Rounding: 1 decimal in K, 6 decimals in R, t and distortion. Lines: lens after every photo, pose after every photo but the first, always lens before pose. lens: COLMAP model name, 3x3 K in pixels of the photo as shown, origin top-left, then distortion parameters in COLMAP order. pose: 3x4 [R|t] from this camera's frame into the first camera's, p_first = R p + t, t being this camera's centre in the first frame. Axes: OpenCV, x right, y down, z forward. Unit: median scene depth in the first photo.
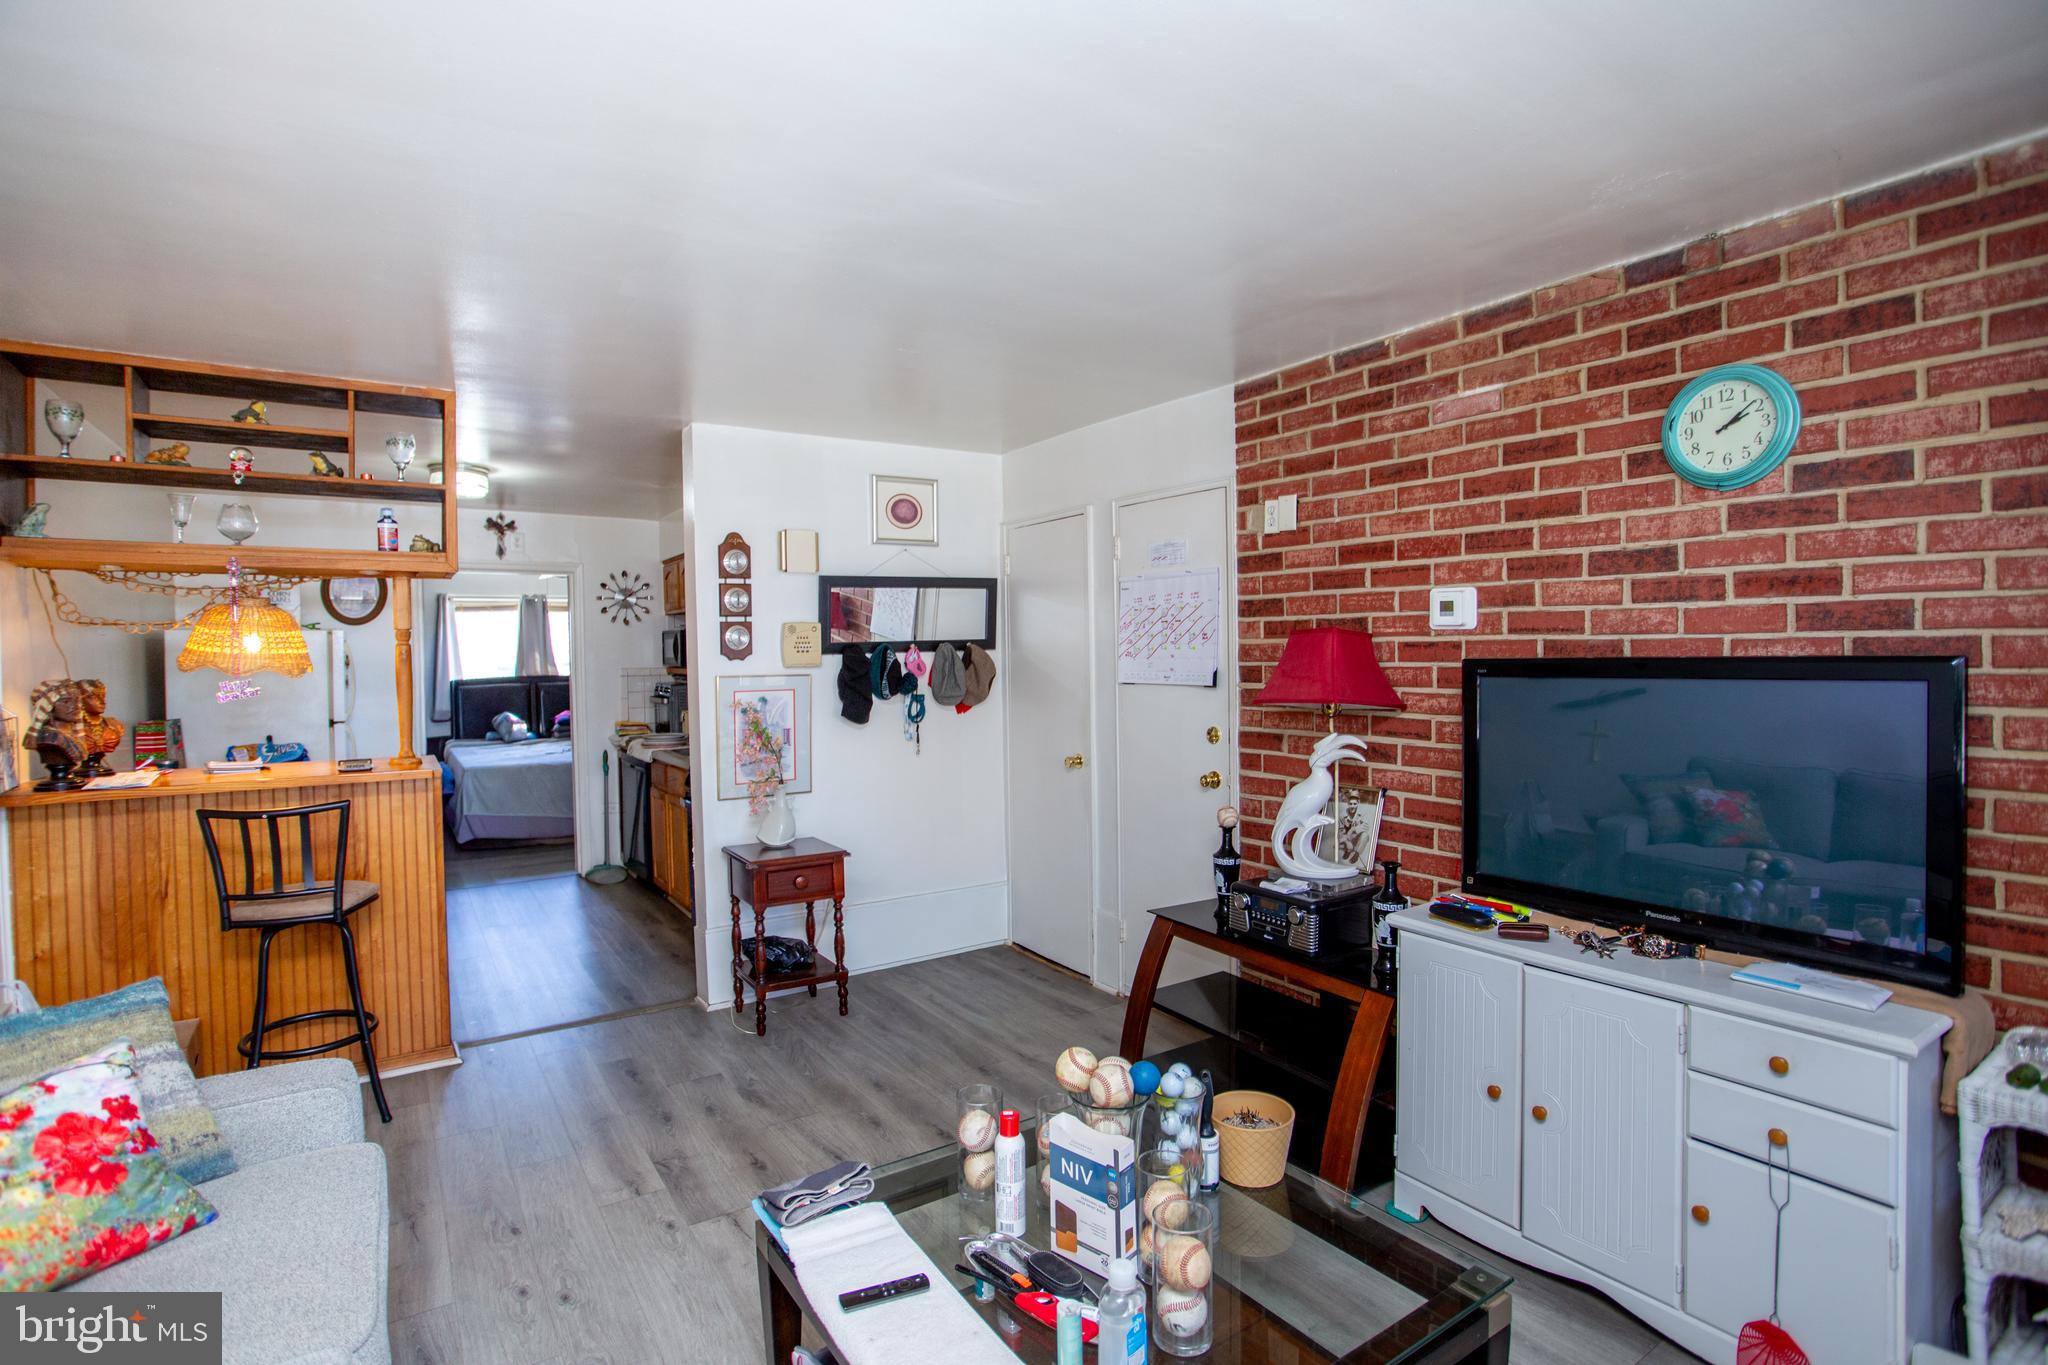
lens RADIAL K [[993.3, 0, 1016.0], [0, 993.3, 676.3], [0, 0, 1]] dist [-0.072871, 0.029551]
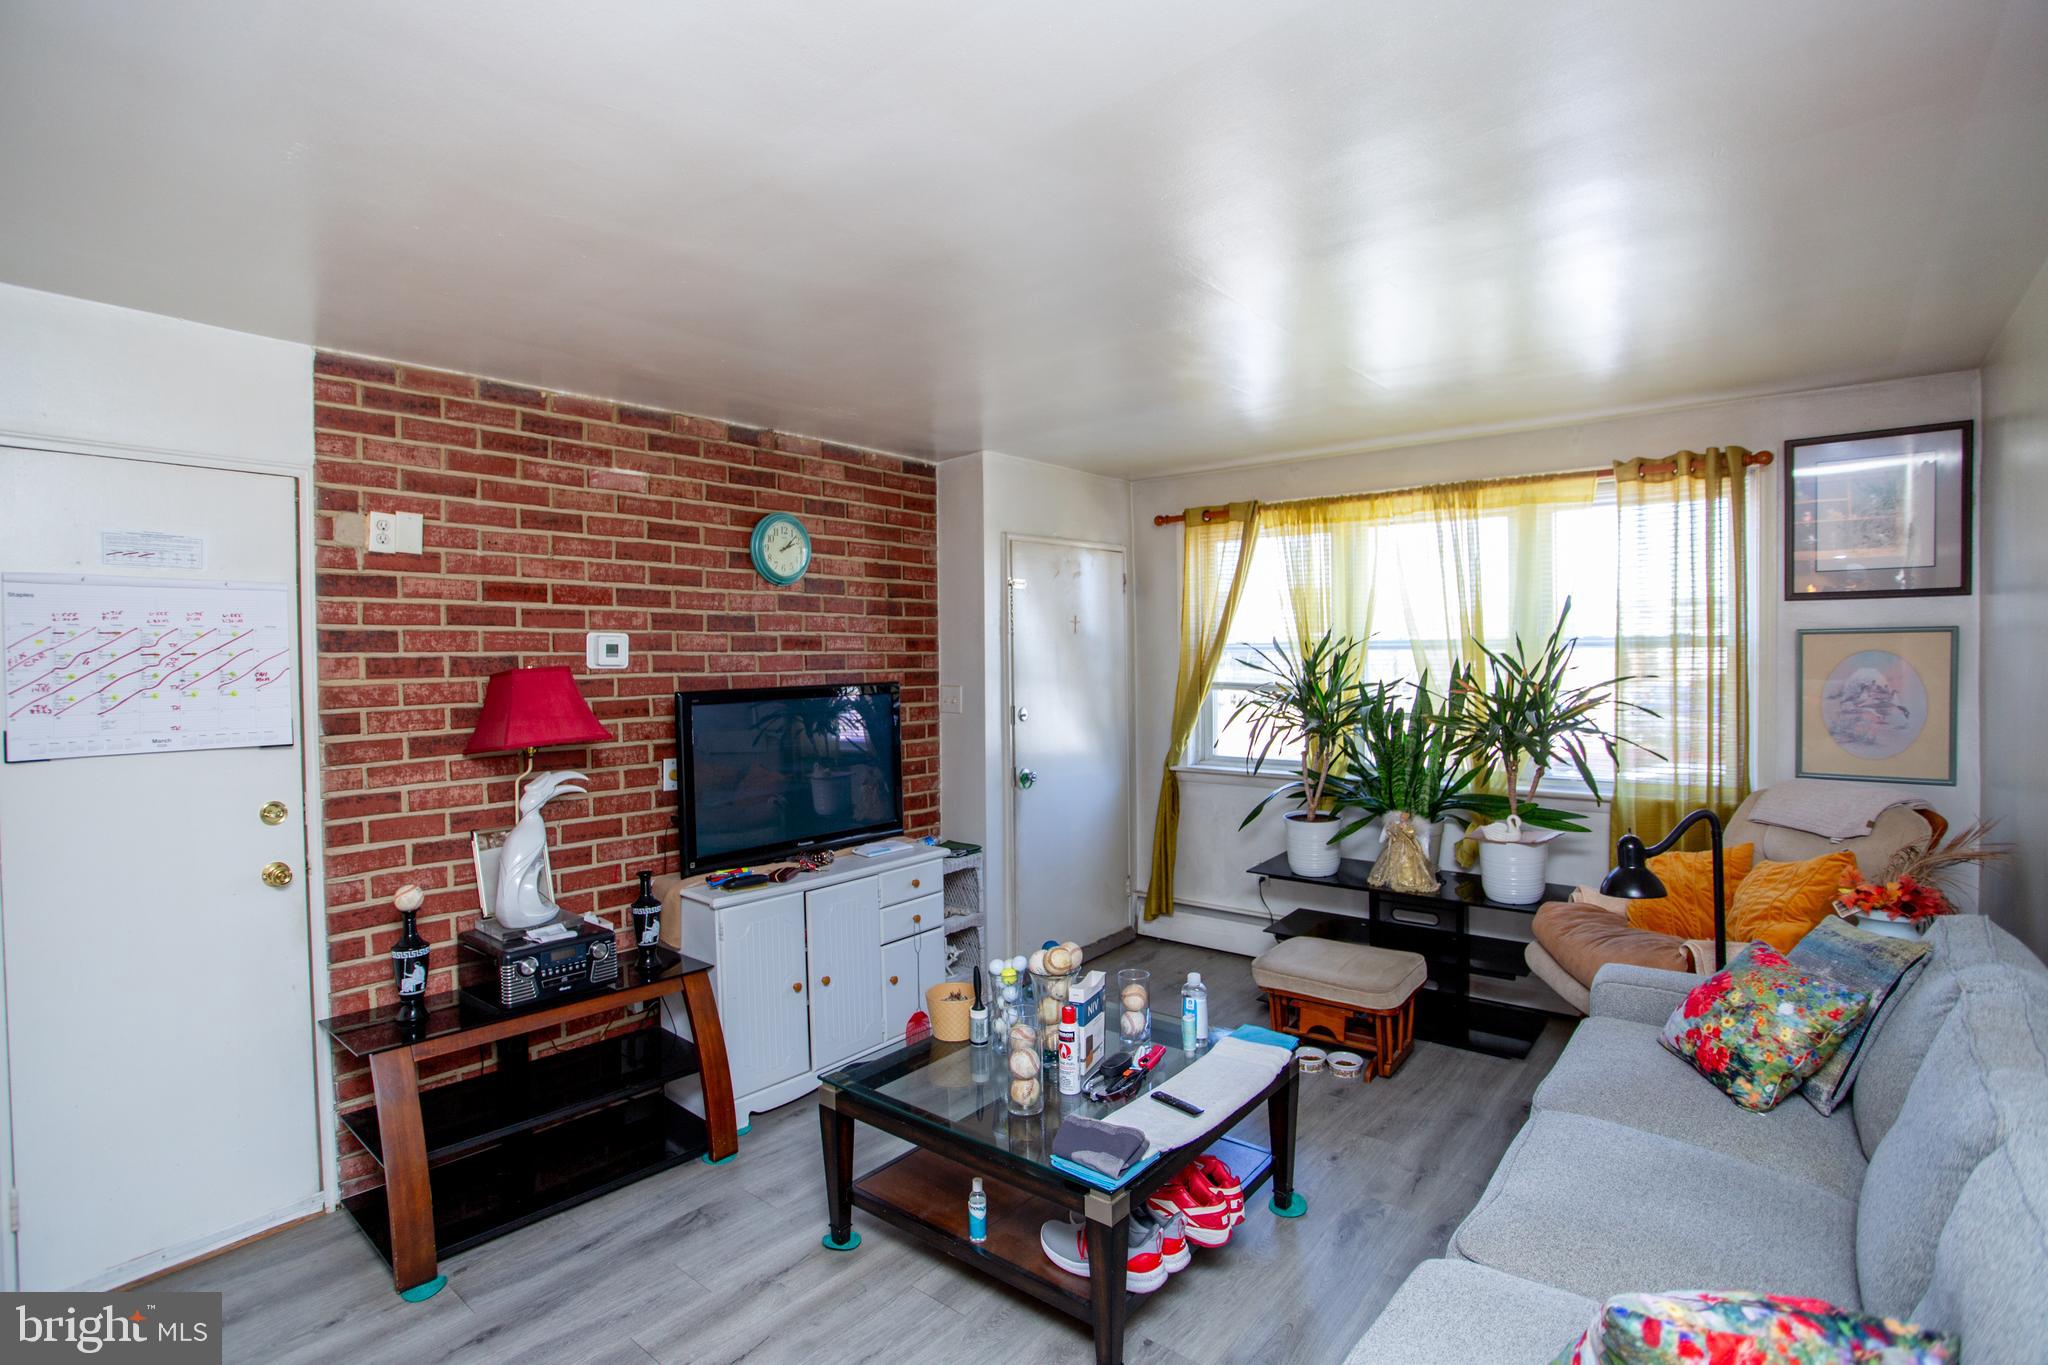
lens RADIAL K [[993.3, 0, 1016.0], [0, 993.3, 676.3], [0, 0, 1]] dist [-0.072871, 0.029551]
pose [[-0.287792, -0.004395, 0.957683, -0.791883], [0.042126, 0.998963, 0.017244, -0.037675], [-0.956766, 0.045306, -0.287309, 0.852730]]
